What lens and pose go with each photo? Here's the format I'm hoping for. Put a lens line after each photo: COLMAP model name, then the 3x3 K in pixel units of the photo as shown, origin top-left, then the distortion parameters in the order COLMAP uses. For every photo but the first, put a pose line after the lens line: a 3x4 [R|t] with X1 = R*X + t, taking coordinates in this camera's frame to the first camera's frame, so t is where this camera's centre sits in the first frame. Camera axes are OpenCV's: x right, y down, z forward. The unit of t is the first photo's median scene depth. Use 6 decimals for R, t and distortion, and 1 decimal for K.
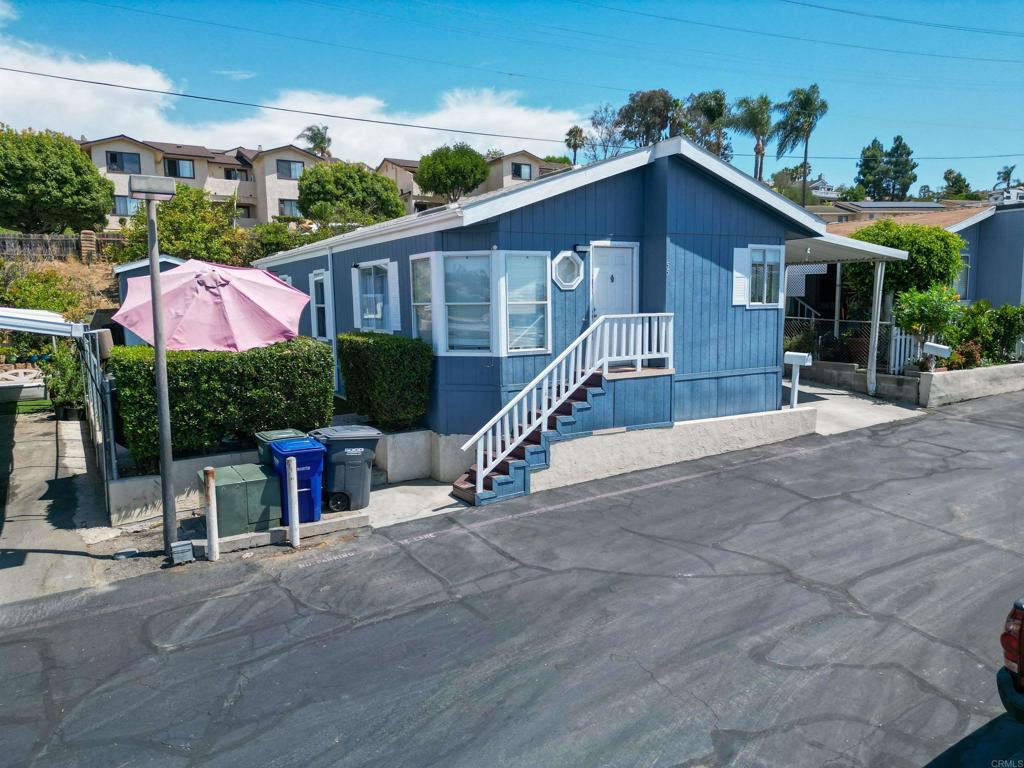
lens RADIAL K [[721.0, 0, 509.8], [0, 721.0, 382.3], [0, 0, 1]] dist [0.071392, -0.068239]
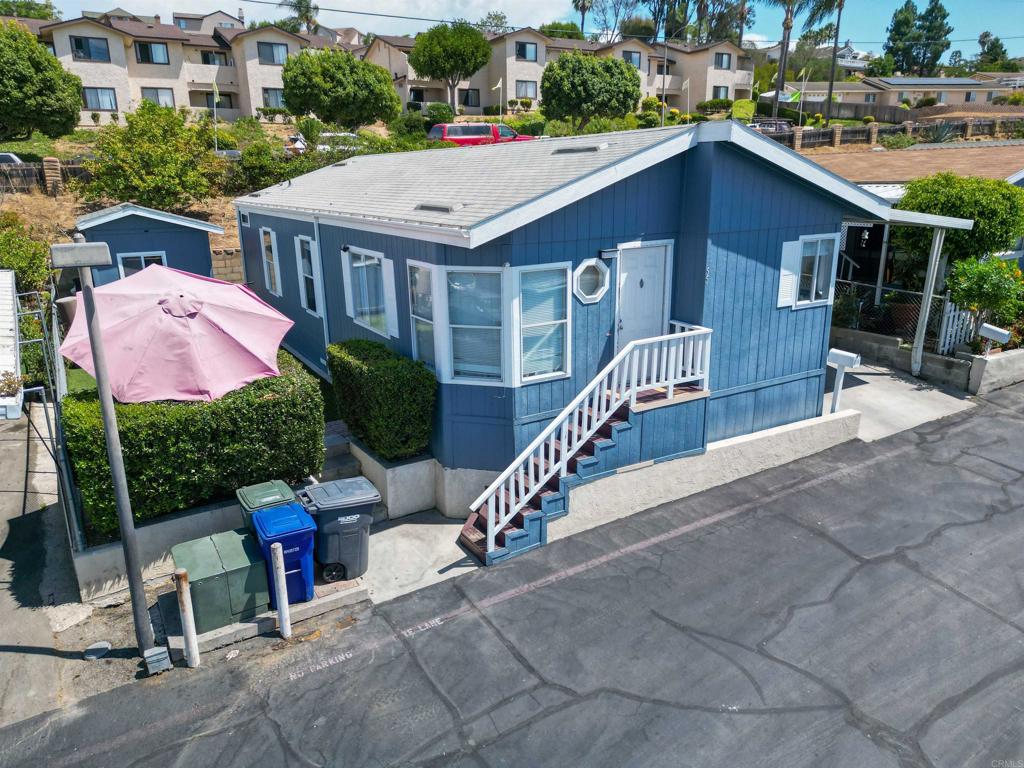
lens RADIAL K [[721.0, 0, 509.8], [0, 721.0, 382.3], [0, 0, 1]] dist [0.071392, -0.068239]
pose [[0.999998, 0.000198, -0.002123, -0.014940], [0.000160, 0.985934, 0.167136, -0.183789], [0.002126, -0.167136, 0.985932, 0.135035]]
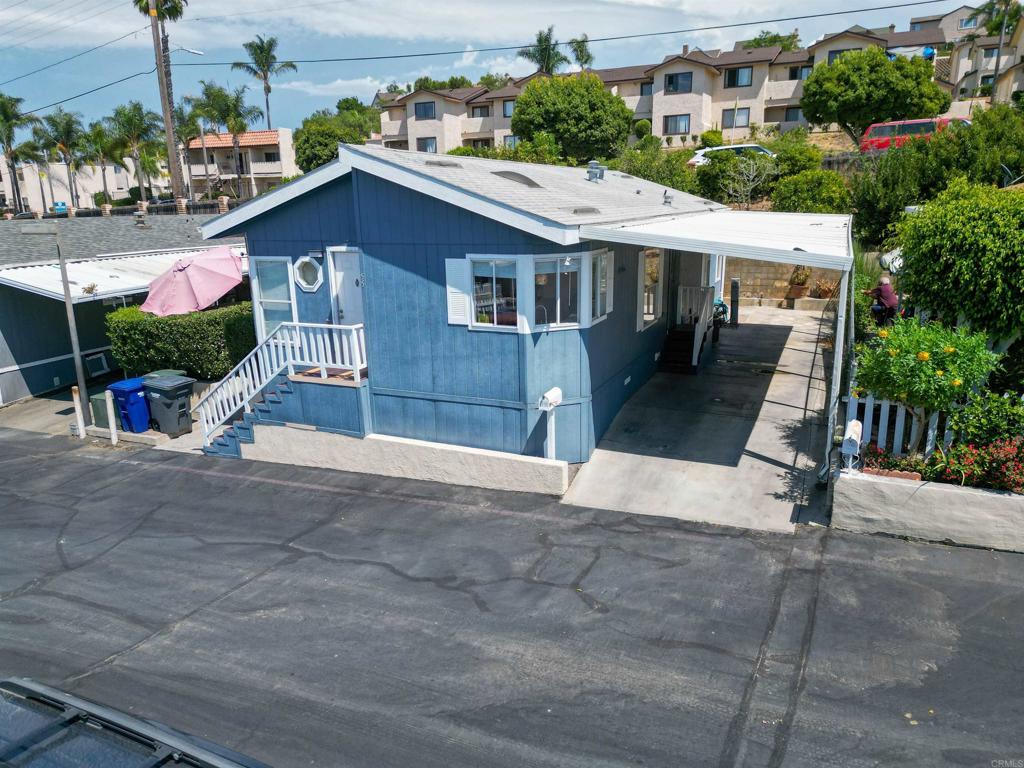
lens RADIAL K [[721.0, 0, 509.8], [0, 721.0, 382.3], [0, 0, 1]] dist [0.071392, -0.068239]
pose [[0.572507, 0.204159, -0.794075, 1.180620], [-0.077902, 0.977666, 0.195196, -0.238002], [0.816191, -0.049891, 0.575625, 0.623132]]
